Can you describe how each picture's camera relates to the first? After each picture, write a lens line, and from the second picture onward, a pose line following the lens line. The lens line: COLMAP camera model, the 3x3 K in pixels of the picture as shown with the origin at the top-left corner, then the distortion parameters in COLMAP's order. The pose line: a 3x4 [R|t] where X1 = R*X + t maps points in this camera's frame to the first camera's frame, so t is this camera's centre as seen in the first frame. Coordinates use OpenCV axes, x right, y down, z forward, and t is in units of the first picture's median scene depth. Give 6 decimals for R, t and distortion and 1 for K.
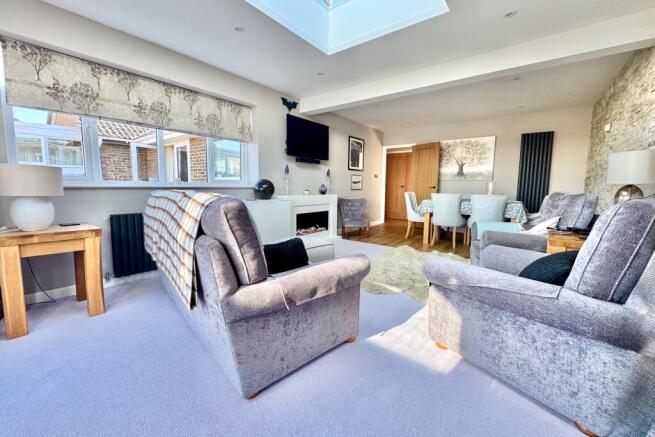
lens RADIAL K [[265.6, 0, 327.5], [0, 265.6, 218.5], [0, 0, 1]] dist [0.001217, 0.000131]
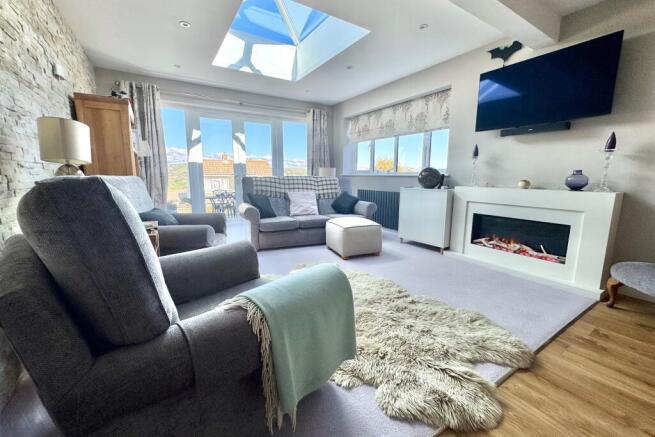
lens RADIAL K [[265.6, 0, 327.5], [0, 265.6, 218.5], [0, 0, 1]] dist [0.001217, 0.000131]
pose [[-0.331868, 0.142172, -0.932551, 0.689357], [-0.117217, 0.974701, 0.190312, -0.094738], [0.936015, 0.172469, -0.306807, 0.860411]]
